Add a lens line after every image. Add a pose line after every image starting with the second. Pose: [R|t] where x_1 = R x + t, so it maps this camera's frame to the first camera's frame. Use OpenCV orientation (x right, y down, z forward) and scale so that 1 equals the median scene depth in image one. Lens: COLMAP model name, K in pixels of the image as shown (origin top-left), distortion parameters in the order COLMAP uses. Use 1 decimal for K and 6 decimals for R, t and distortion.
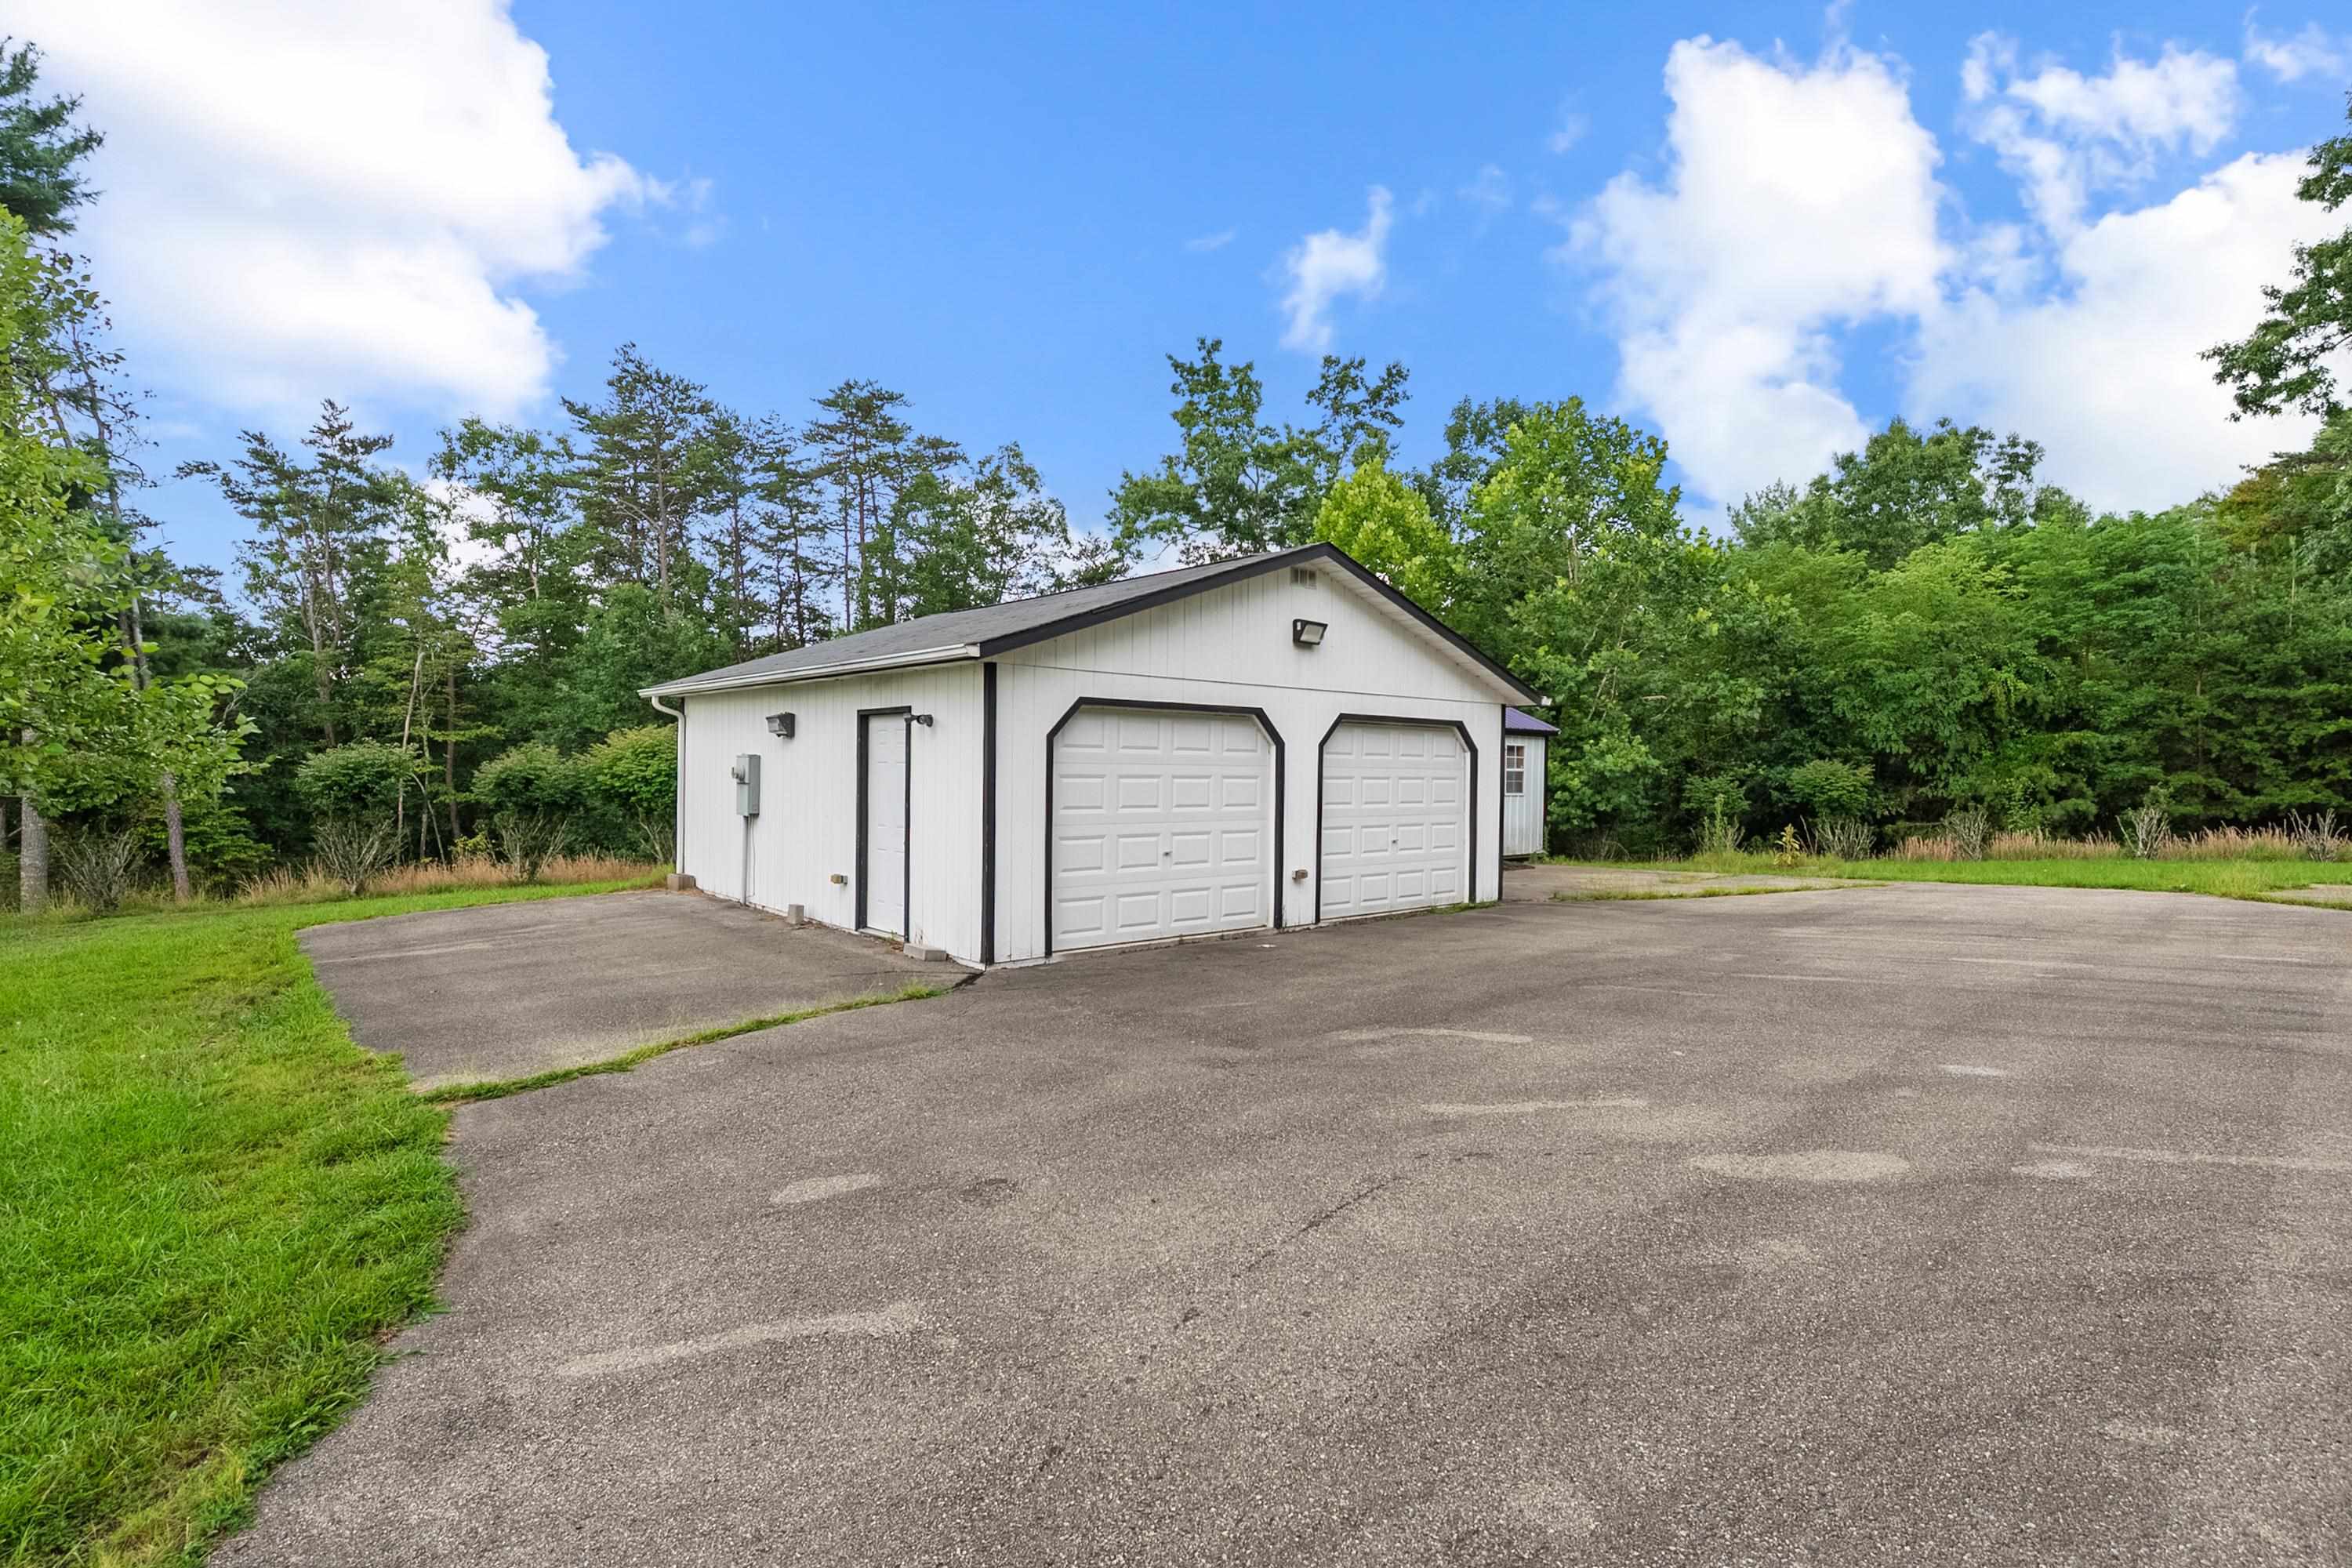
lens RADIAL K [[1118.5, 0, 1176.0], [0, 1118.5, 784.0], [0, 0, 1]] dist [-0.000633, 0.000073]
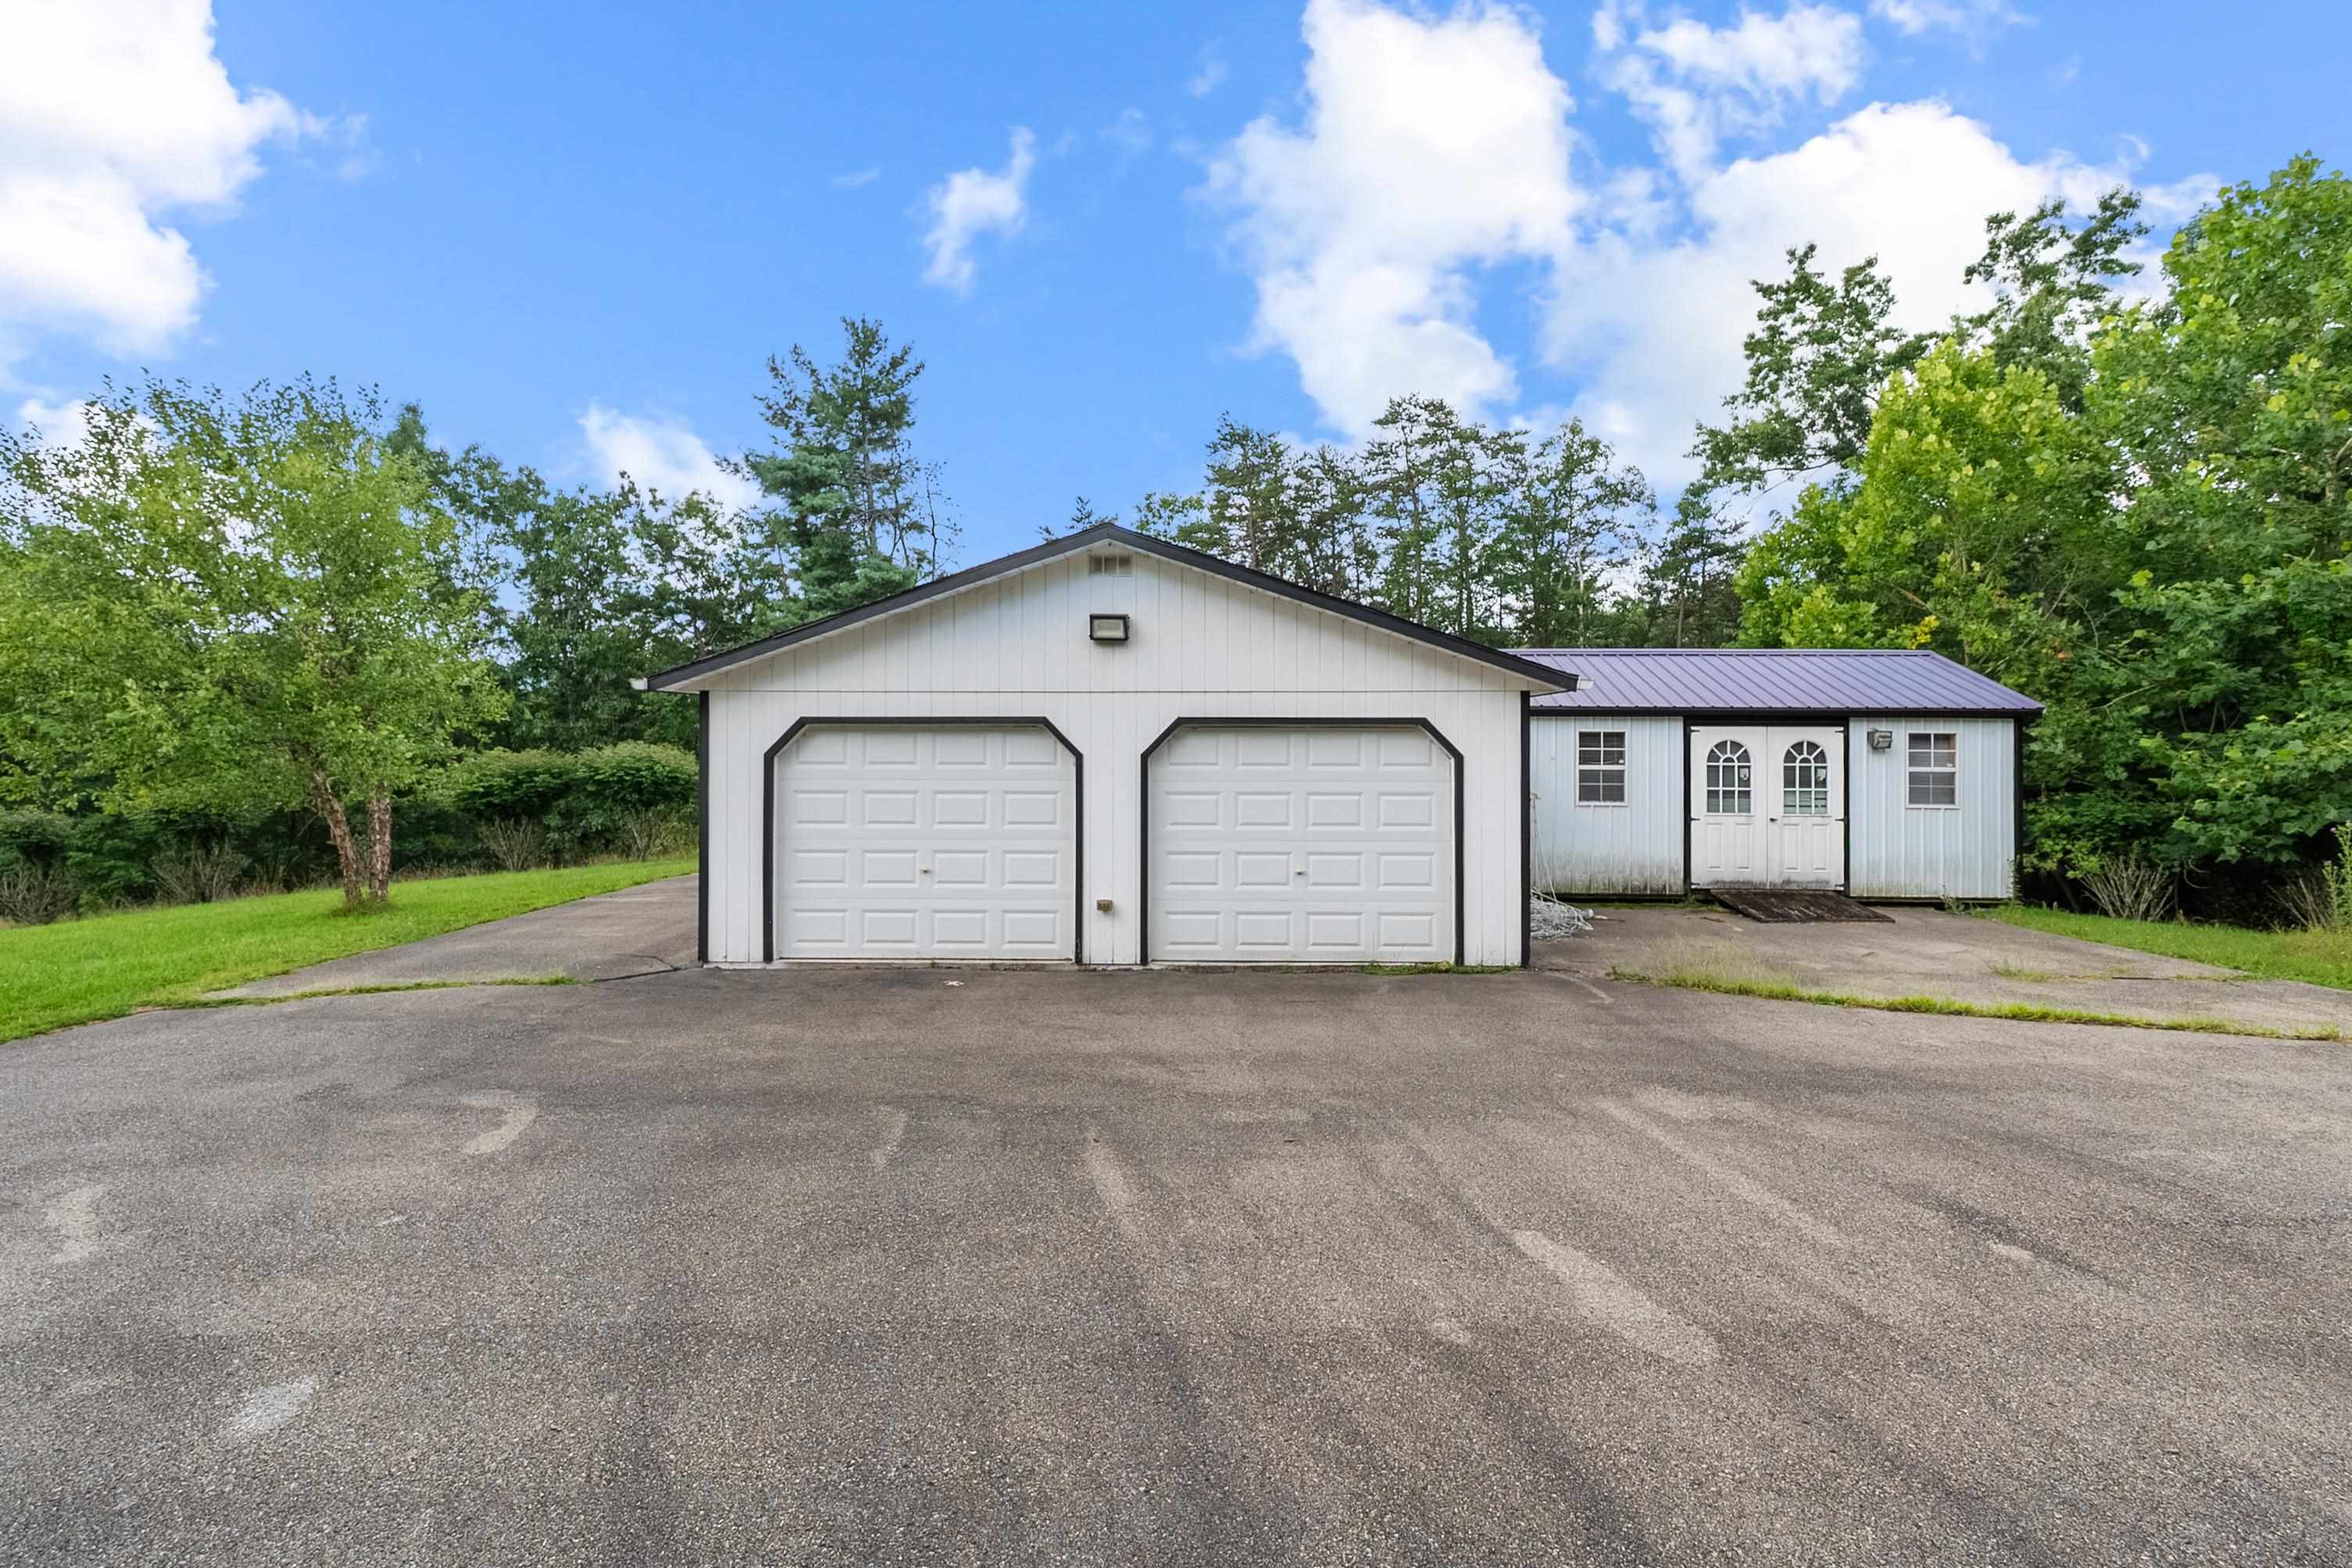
lens RADIAL K [[1007.6, 0, 1177.9], [0, 1007.6, 733.1], [0, 0, 1]] dist [-0.001917, 0.000230]
pose [[0.739922, -0.013972, -0.672547, 0.310536], [-0.003047, 0.999704, -0.024121, -0.015695], [0.672685, 0.019897, 0.739661, 0.207080]]
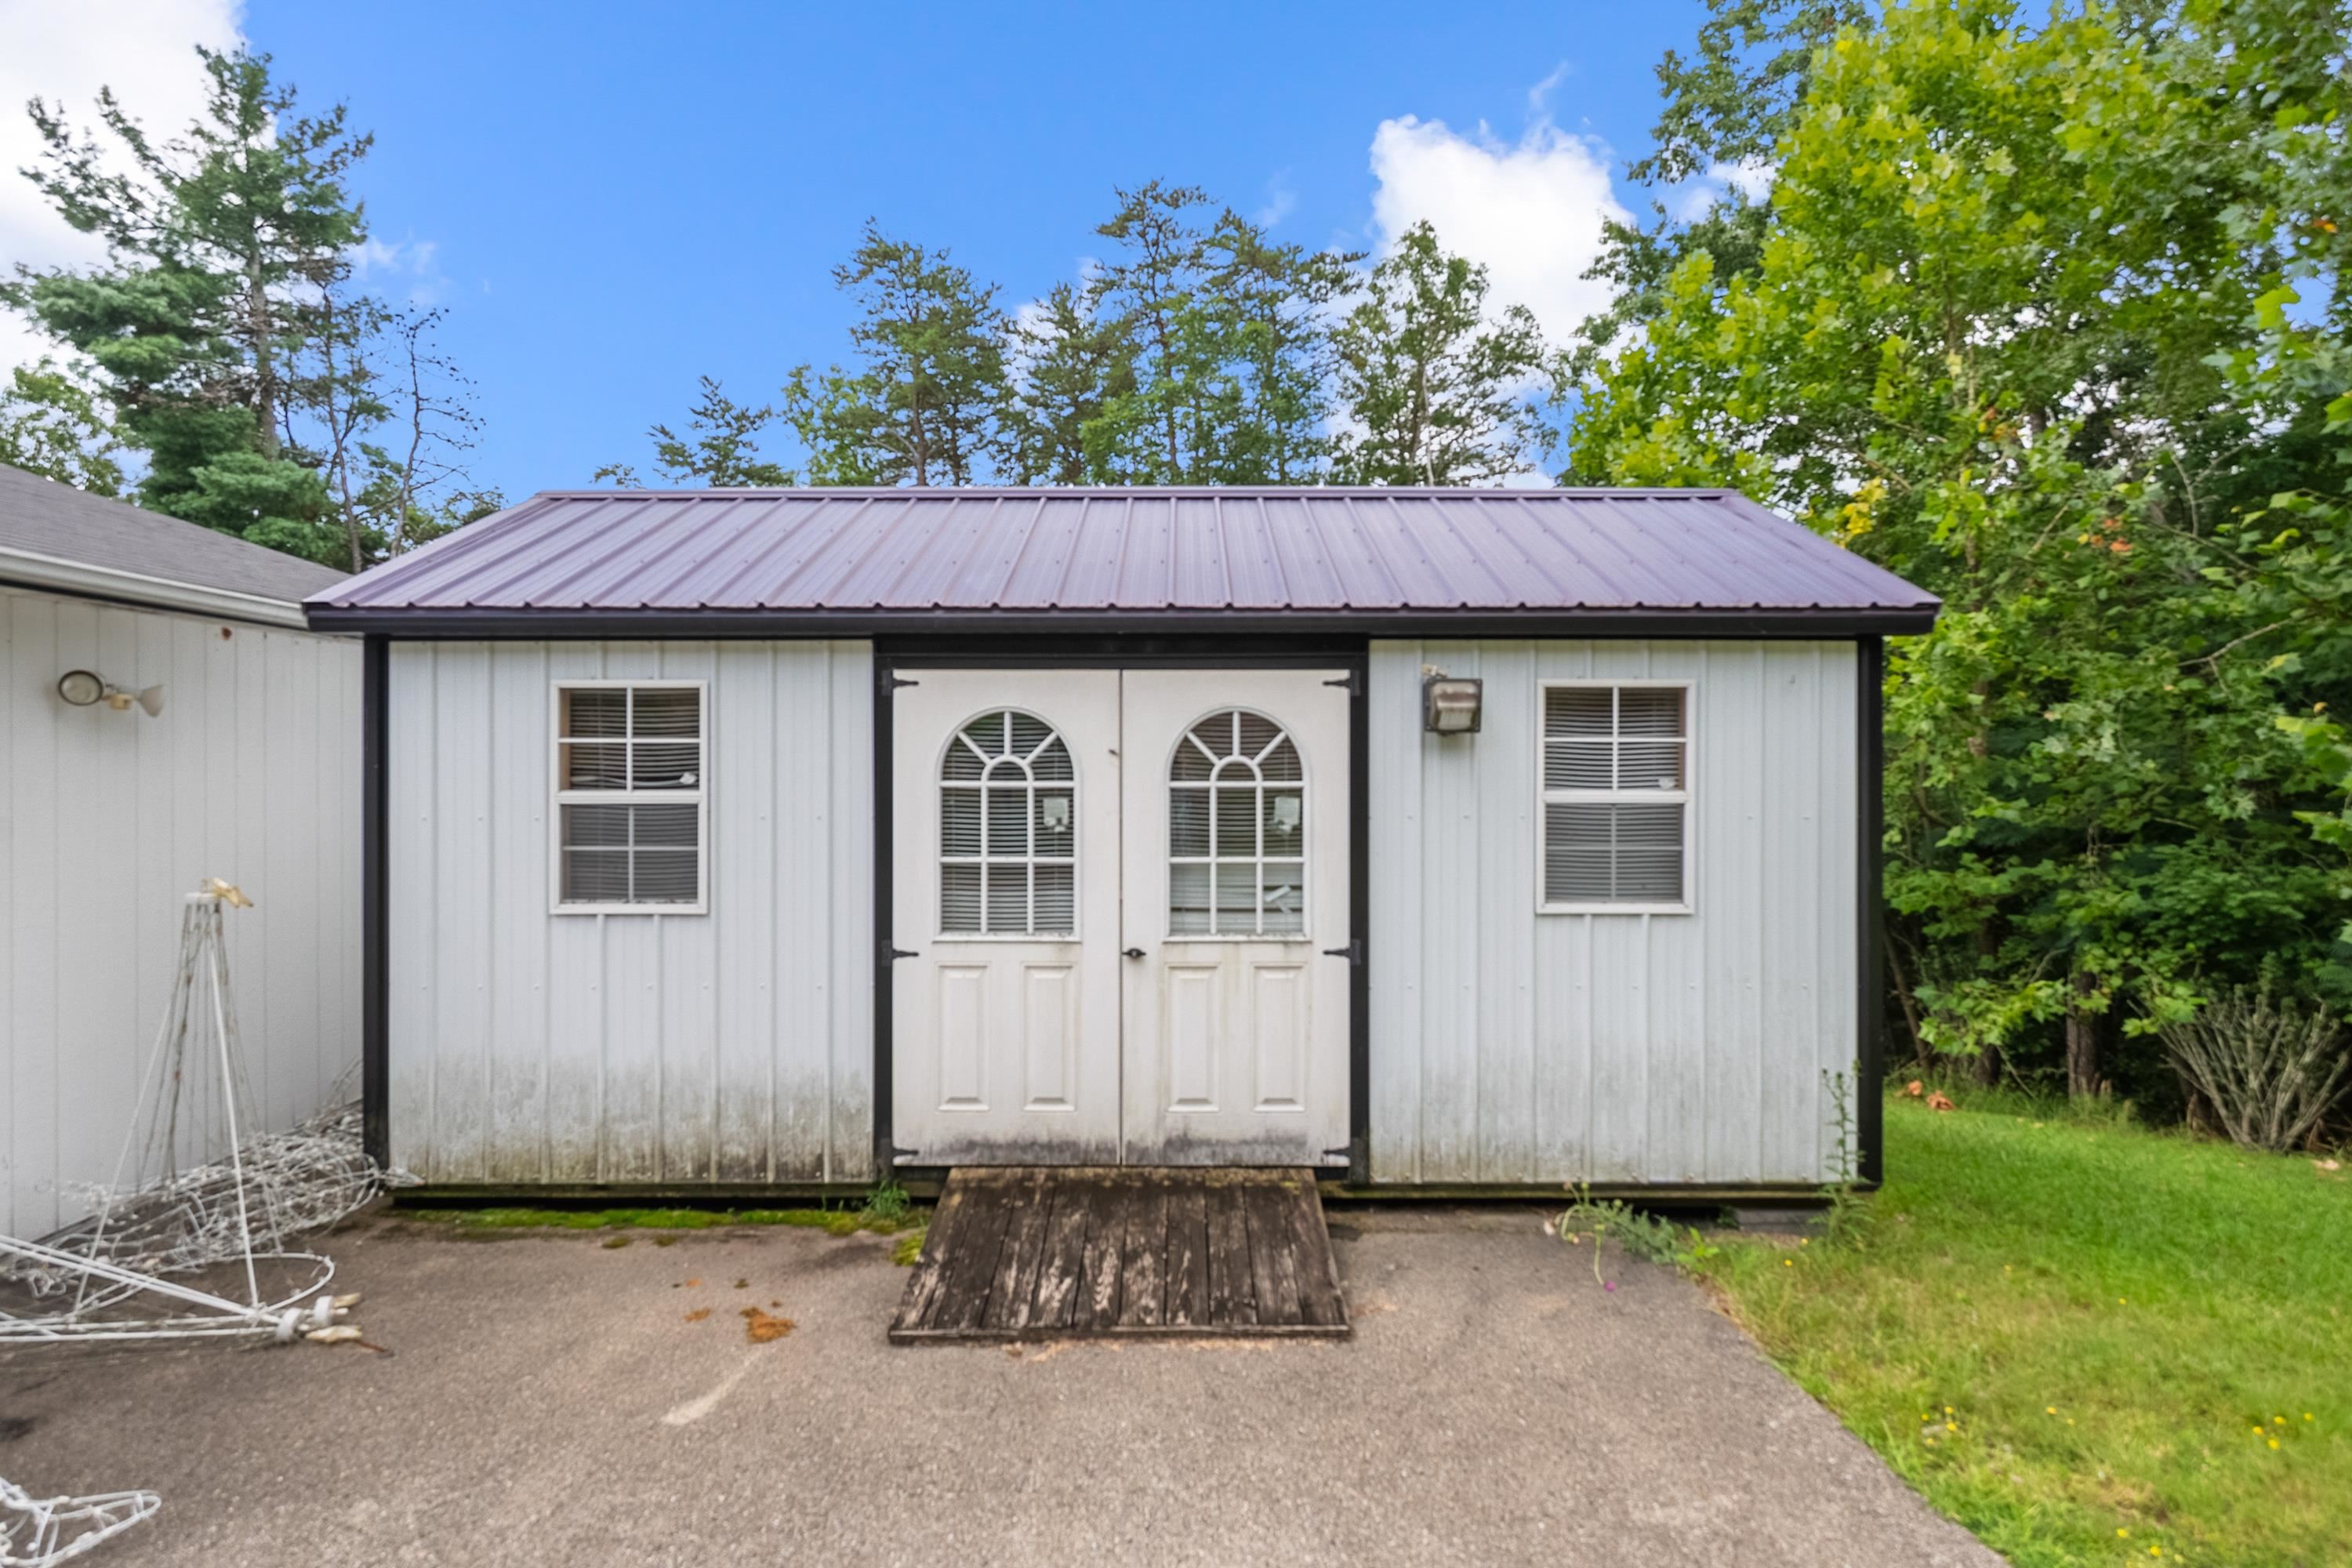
lens RADIAL K [[1323.9, 0, 1175.4], [0, 1323.9, 774.4], [0, 0, 1]] dist [0.000283, -0.001400]
pose [[0.765286, -0.010984, -0.643597, 0.335955], [0.004003, 0.999916, -0.012305, -0.012029], [0.643678, 0.006840, 0.765266, 0.617760]]
